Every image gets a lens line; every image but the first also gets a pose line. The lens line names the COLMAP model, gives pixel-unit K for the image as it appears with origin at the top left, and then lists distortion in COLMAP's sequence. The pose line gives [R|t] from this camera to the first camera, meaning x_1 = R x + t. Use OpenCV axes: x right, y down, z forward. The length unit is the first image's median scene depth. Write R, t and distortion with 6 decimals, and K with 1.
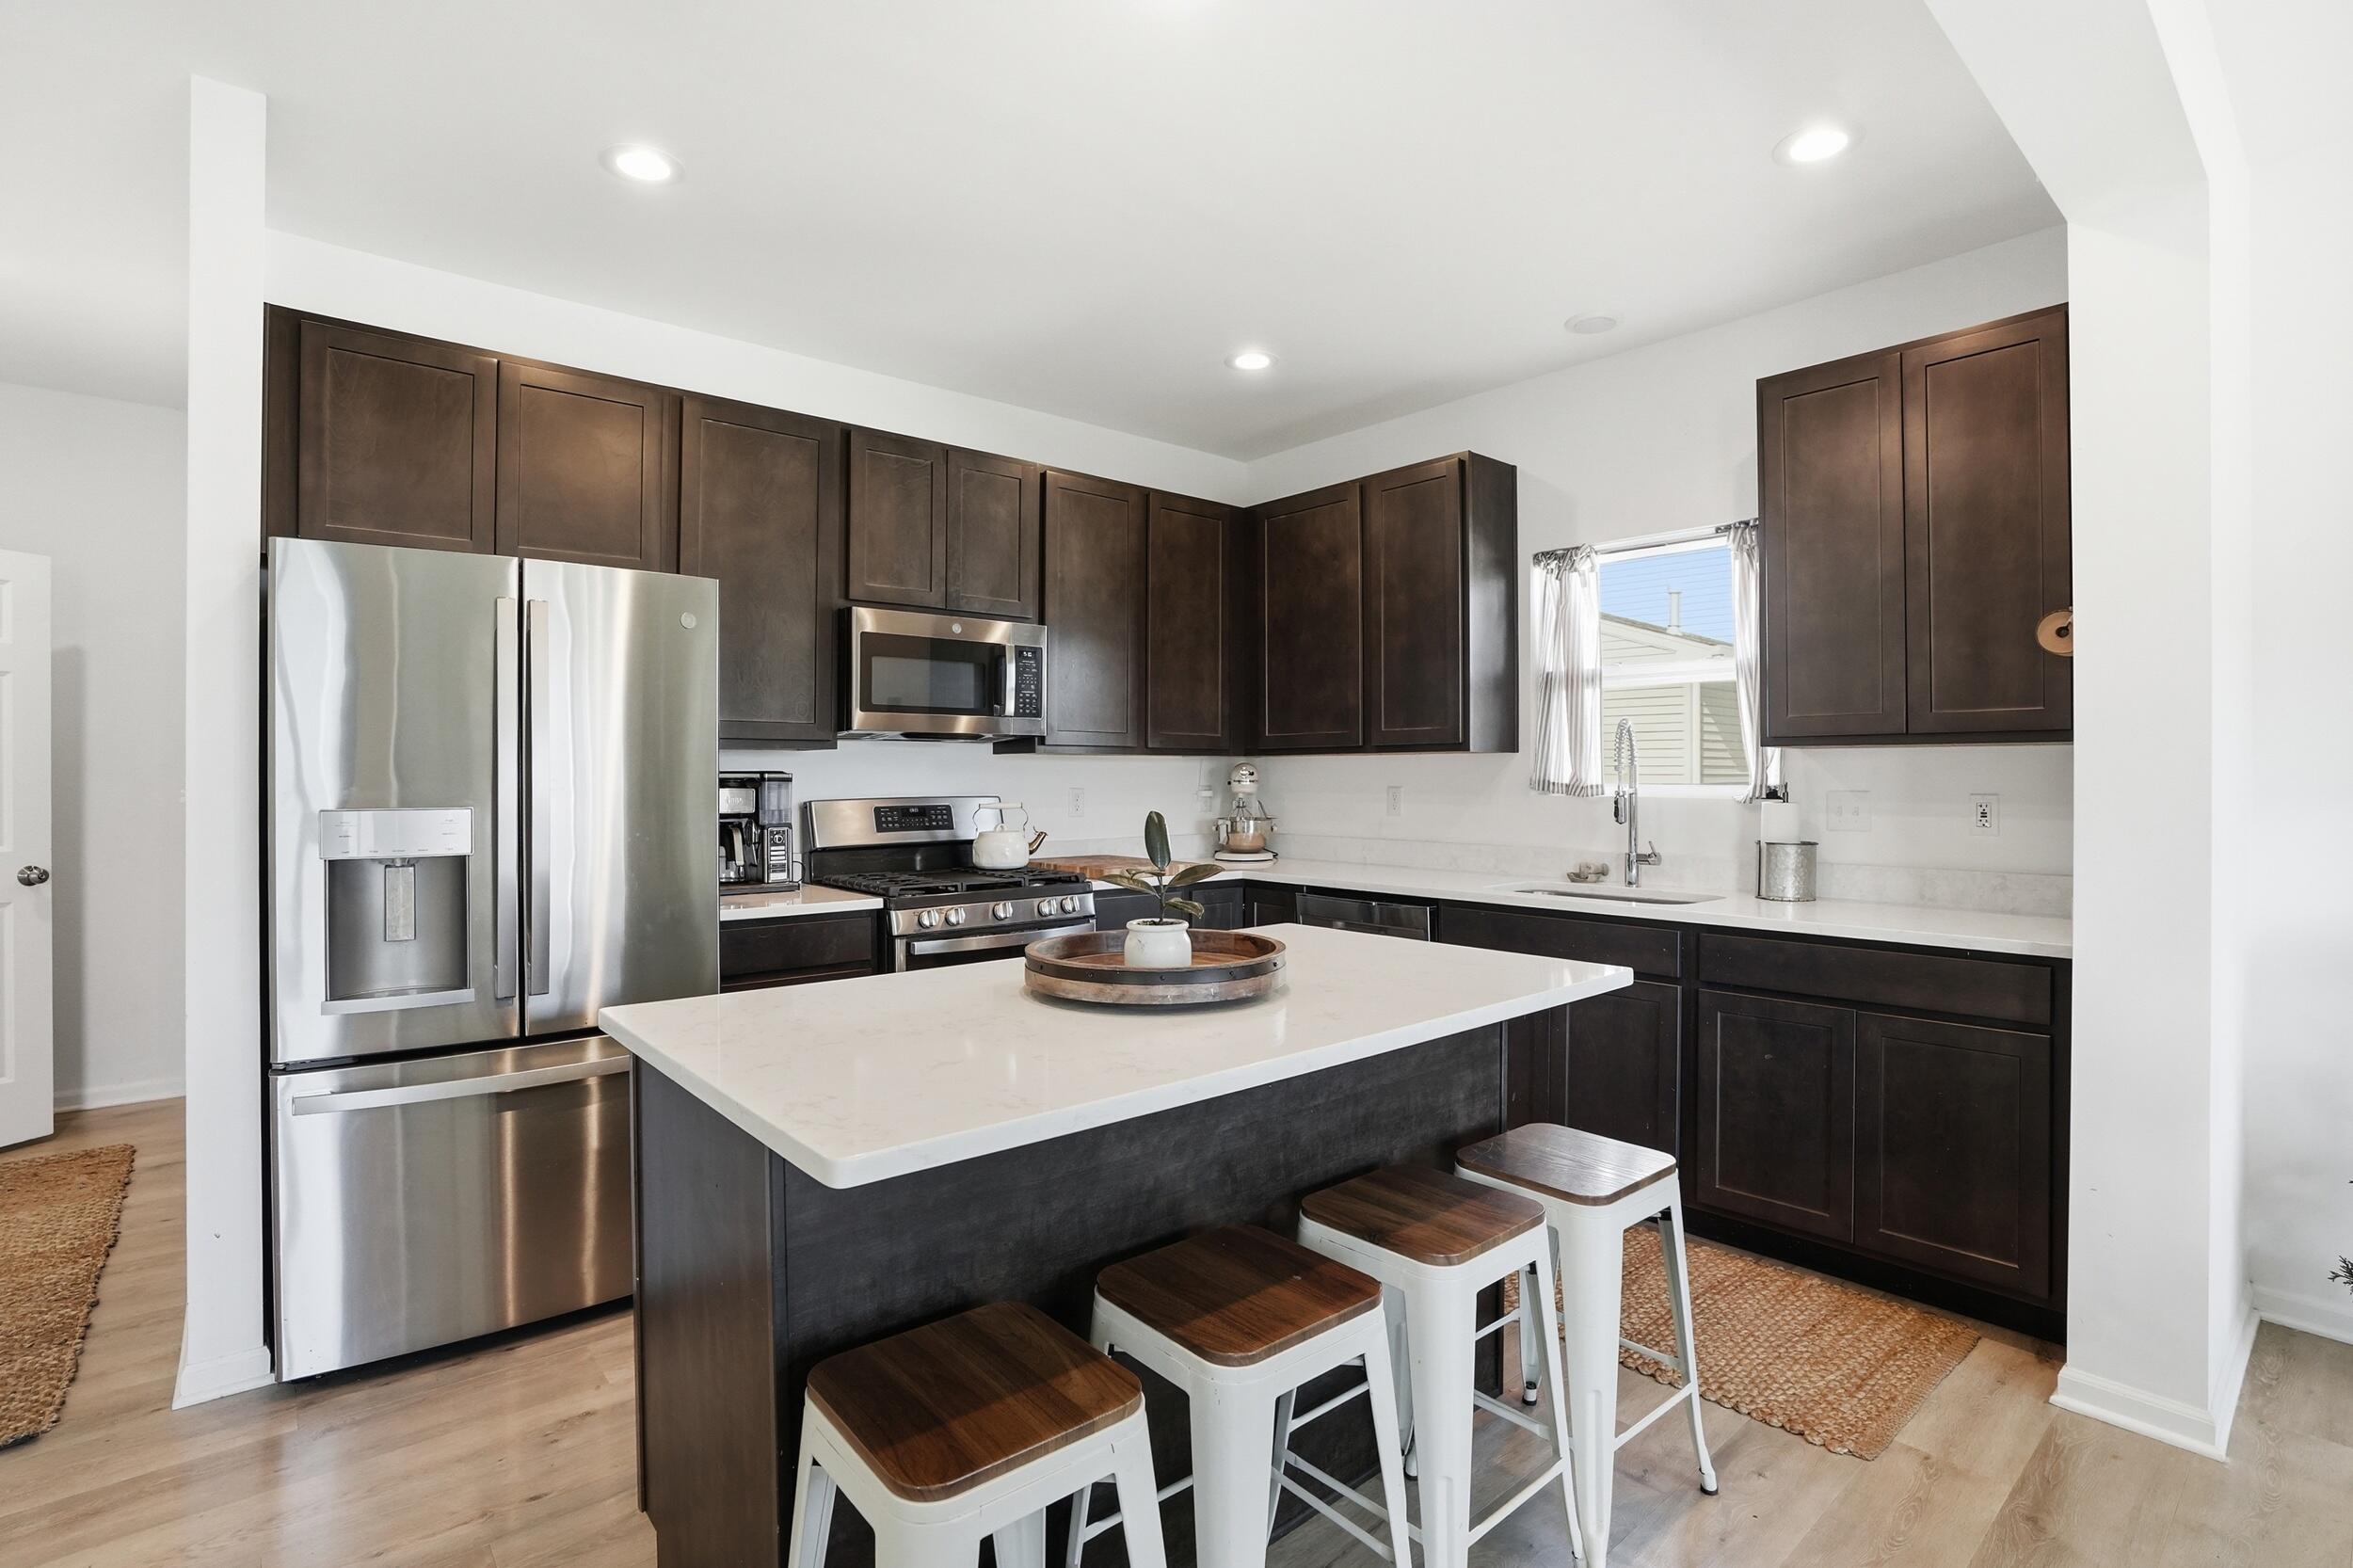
lens RADIAL K [[1154.2, 0, 1176.5], [0, 1154.2, 784.0], [0, 0, 1]] dist [-0.000515, 0.000114]
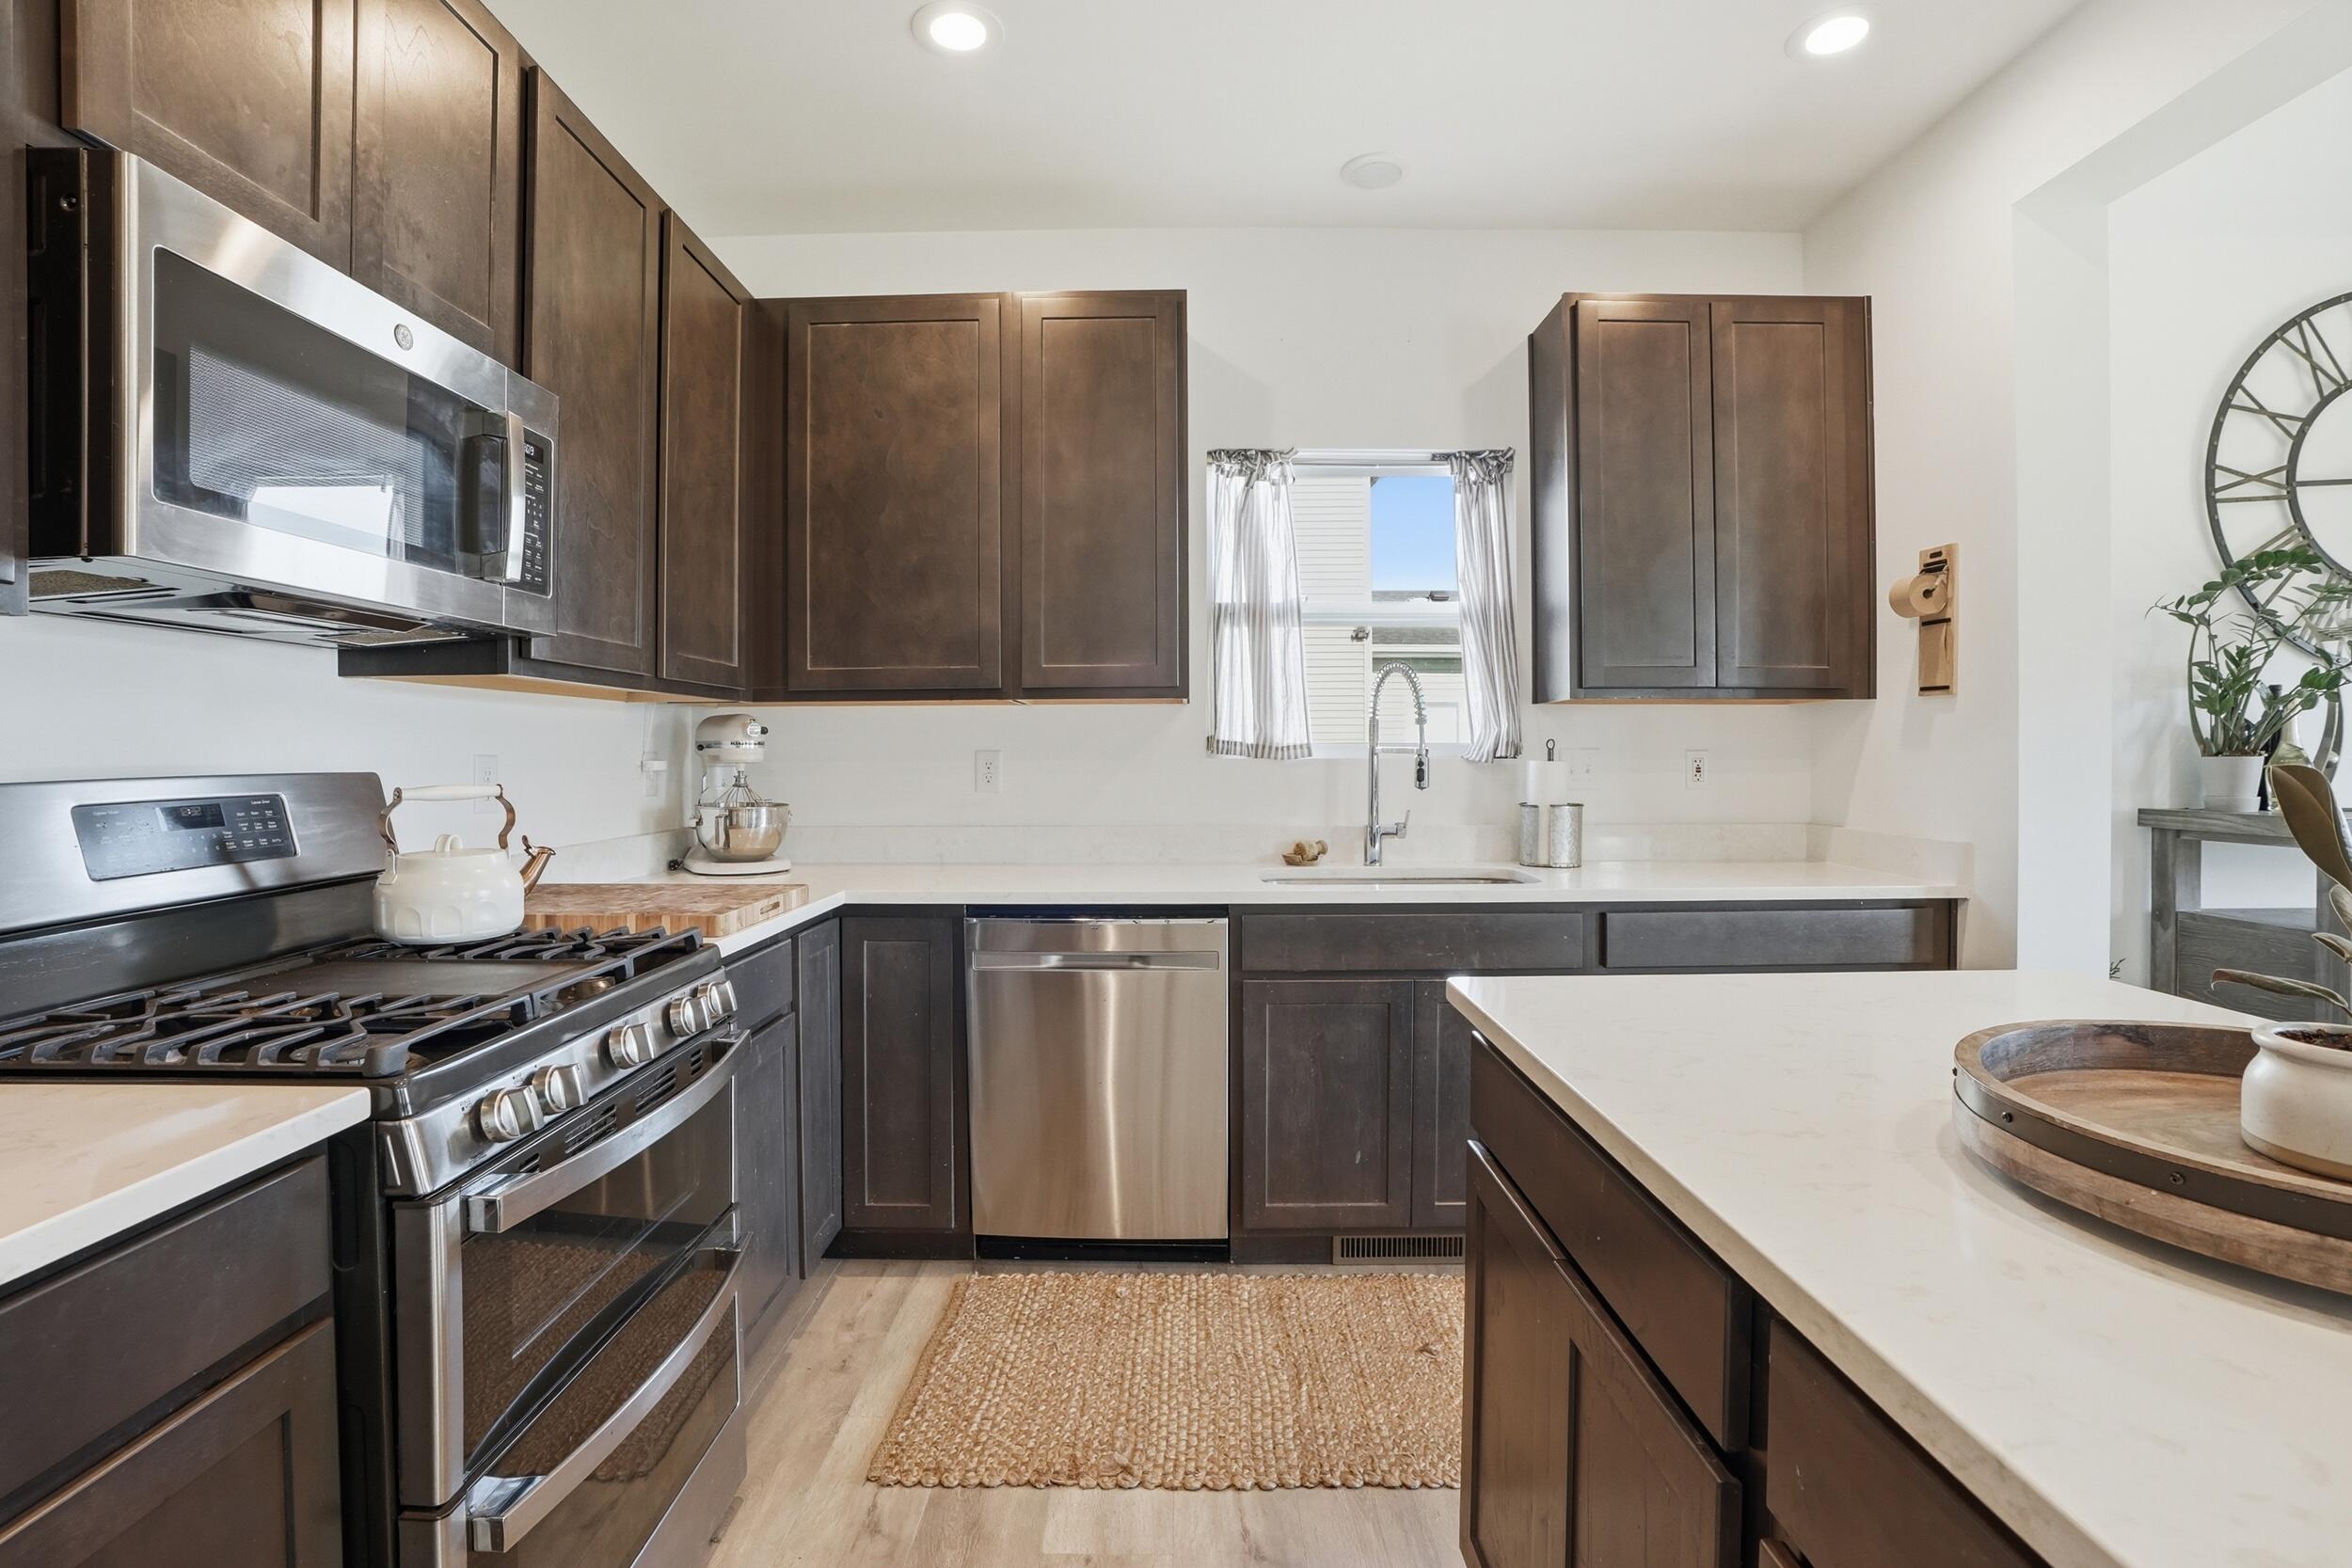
lens RADIAL K [[1121.7, 0, 1184.2], [0, 1121.7, 755.9], [0, 0, 1]] dist [-0.001763, 0.000358]
pose [[0.659765, -0.005545, 0.751451, -0.281159], [0.010468, 0.999944, -0.001812, 0.009120], [-0.751399, 0.009062, 0.659786, 0.523682]]
